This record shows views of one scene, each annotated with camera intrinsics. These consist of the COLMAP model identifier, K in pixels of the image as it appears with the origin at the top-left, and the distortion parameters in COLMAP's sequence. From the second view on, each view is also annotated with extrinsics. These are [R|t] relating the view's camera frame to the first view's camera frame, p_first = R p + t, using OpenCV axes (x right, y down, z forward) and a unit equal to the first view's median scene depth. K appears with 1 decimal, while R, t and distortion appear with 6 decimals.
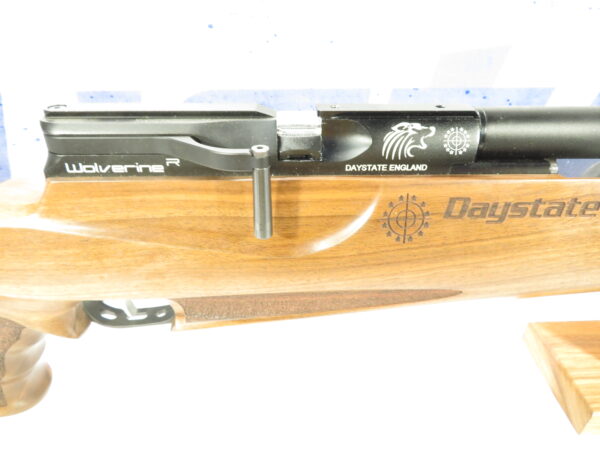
lens RADIAL K [[430.5, 0, 300.0], [0, 430.5, 225.0], [0, 0, 1]] dist [-0.002985, 0.002209]
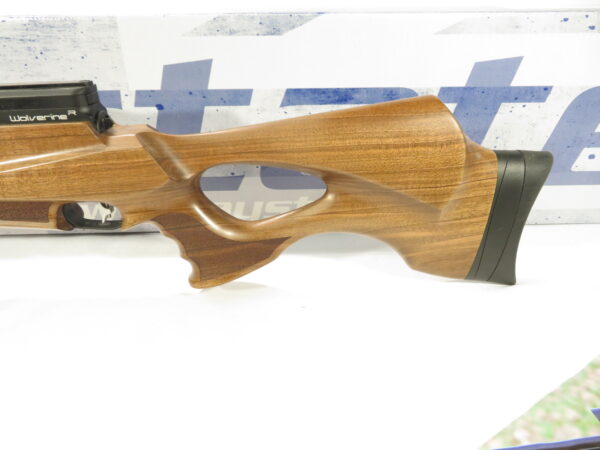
lens RADIAL K [[428.8, 0, 302.5], [0, 428.8, 225.5], [0, 0, 1]] dist [0.000238, -0.005114]
pose [[0.998930, -0.016687, 0.043137, 1.089227], [0.019684, 0.997352, -0.070006, 0.357004], [-0.041854, 0.070780, 0.996613, -0.592702]]
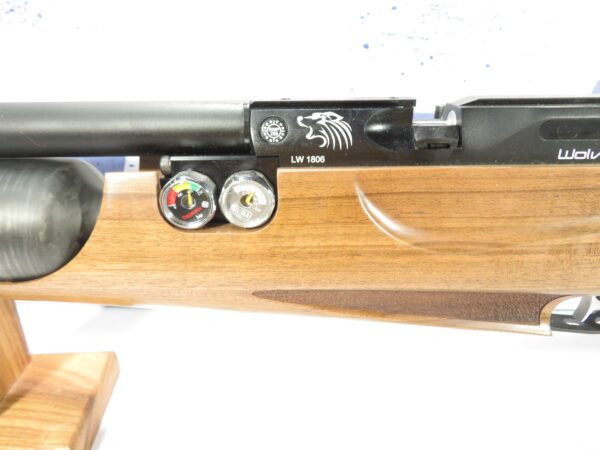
lens RADIAL K [[430.5, 0, 300.0], [0, 430.5, 225.0], [0, 0, 1]] dist [-0.002985, 0.002209]
pose [[0.999685, 0.020889, 0.013942, -0.533890], [-0.018699, 0.989683, -0.142052, 0.111583], [-0.016765, 0.141747, 0.989761, 0.152268]]
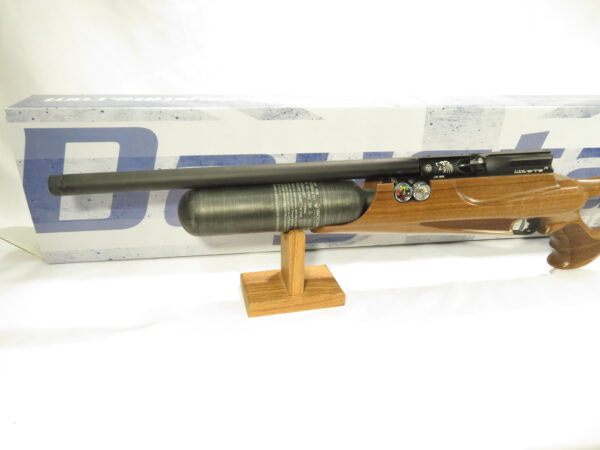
lens RADIAL K [[428.8, 0, 302.5], [0, 428.8, 225.5], [0, 0, 1]] dist [0.000238, -0.005114]
pose [[0.984452, -0.039718, 0.171103, -1.893912], [0.060875, 0.990877, -0.120239, 0.438379], [-0.164766, 0.128786, 0.977889, -1.512549]]
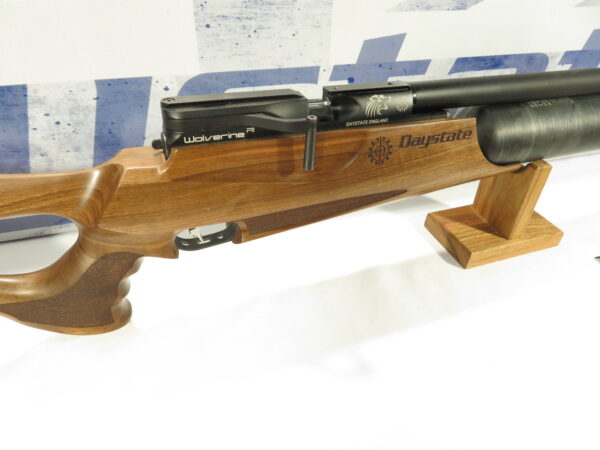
lens RADIAL K [[430.5, 0, 300.0], [0, 430.5, 225.0], [0, 0, 1]] dist [-0.002985, 0.002209]
pose [[0.945493, -0.155138, 0.286313, -0.613633], [0.125300, 0.984852, 0.119859, 0.032970], [-0.300570, -0.077451, 0.950610, -0.595571]]
